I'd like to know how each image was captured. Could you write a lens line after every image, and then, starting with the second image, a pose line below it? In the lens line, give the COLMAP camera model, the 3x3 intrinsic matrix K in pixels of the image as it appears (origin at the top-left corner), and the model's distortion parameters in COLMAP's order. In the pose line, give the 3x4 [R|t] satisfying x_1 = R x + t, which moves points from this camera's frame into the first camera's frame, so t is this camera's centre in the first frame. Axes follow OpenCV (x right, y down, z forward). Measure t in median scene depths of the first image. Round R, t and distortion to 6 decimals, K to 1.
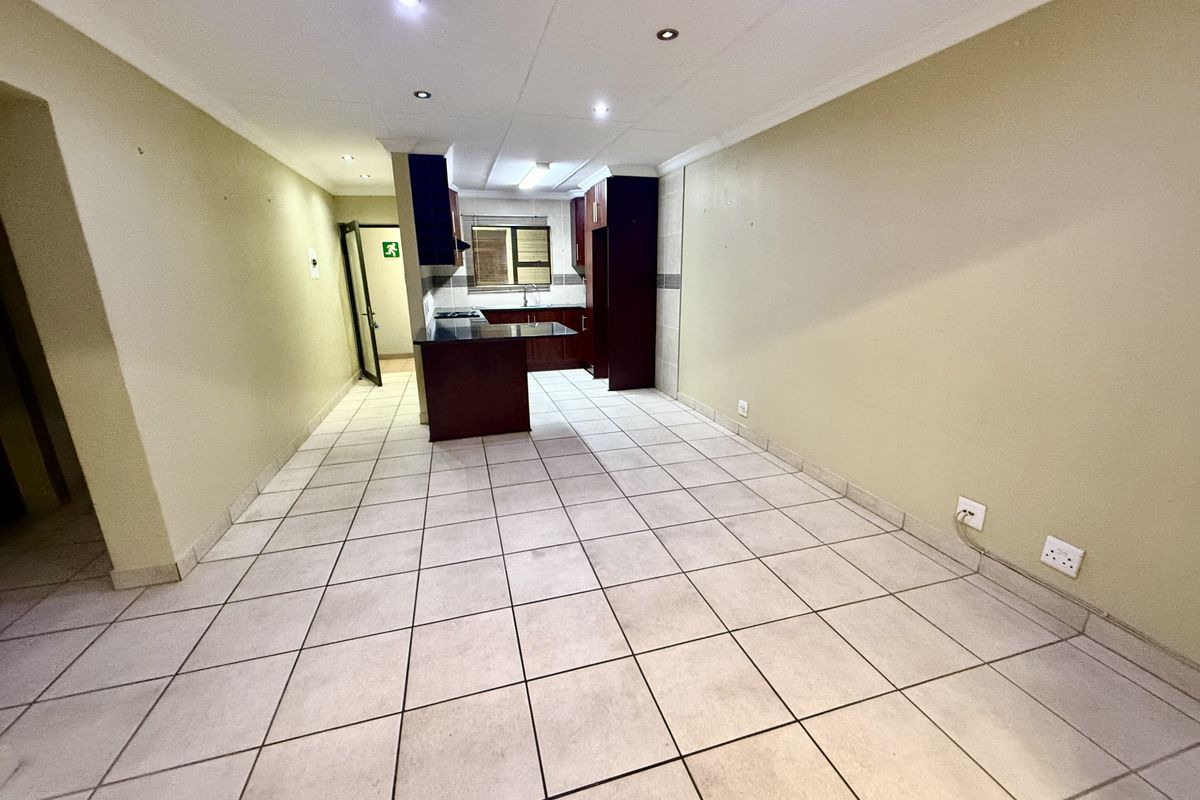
lens RADIAL K [[477.8, 0, 600.0], [0, 477.8, 400.0], [0, 0, 1]] dist [-0.001265, -0.000026]
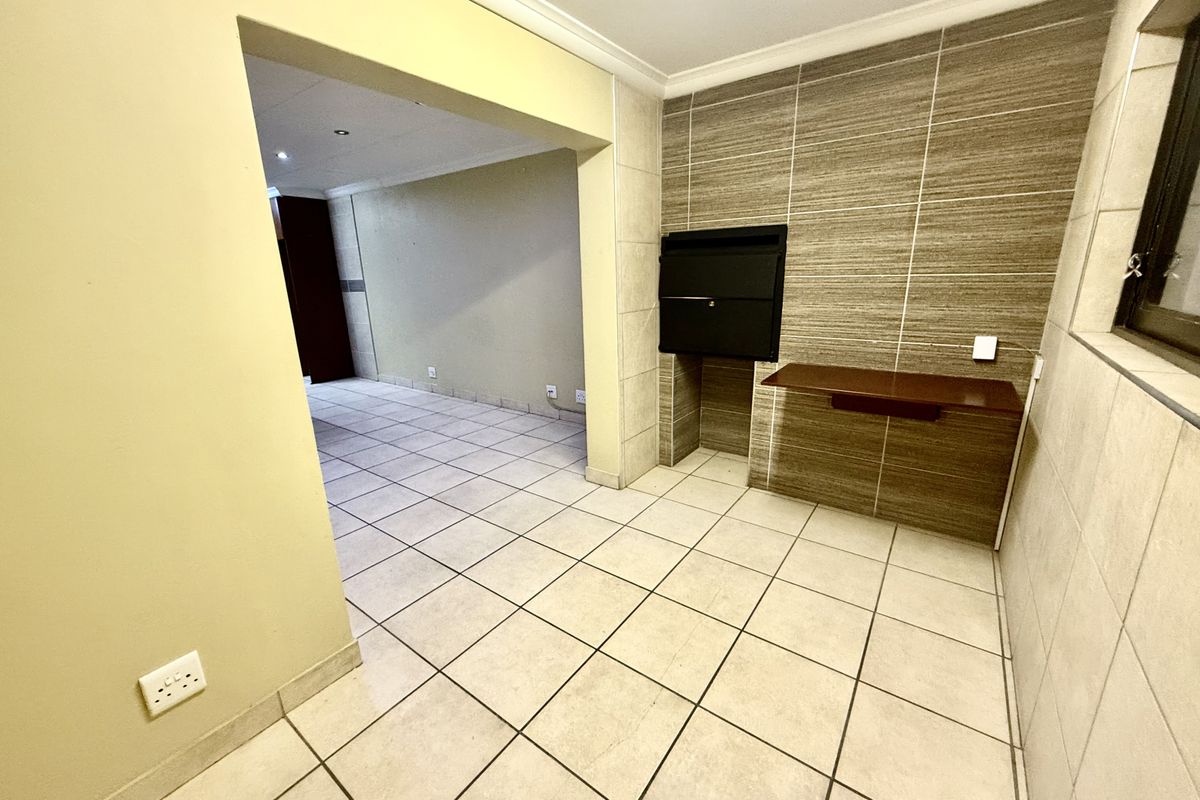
lens RADIAL K [[477.8, 0, 600.0], [0, 477.8, 400.0], [0, 0, 1]] dist [-0.001265, -0.000026]
pose [[0.796917, -0.163552, 0.581527, -0.124105], [0.171671, 0.984277, 0.041567, 0.108285], [-0.579183, 0.066706, 0.812464, -0.379956]]
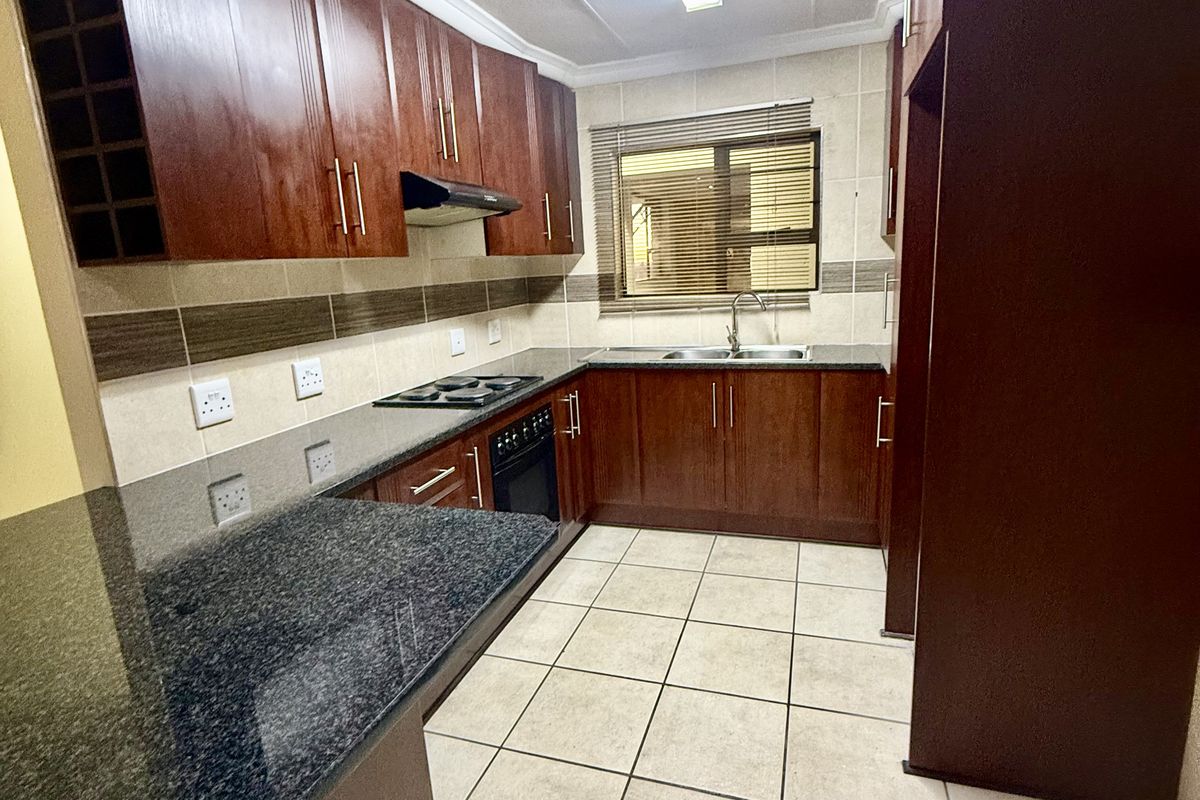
lens RADIAL K [[637.4, 0, 600.0], [0, 637.4, 400.0], [0, 0, 1]] dist [0.000397, 0.000113]
pose [[0.819043, 0.087044, -0.567091, 0.075524], [-0.107160, 0.994239, -0.002161, -0.241193], [0.563636, 0.062540, 0.823652, 0.881041]]
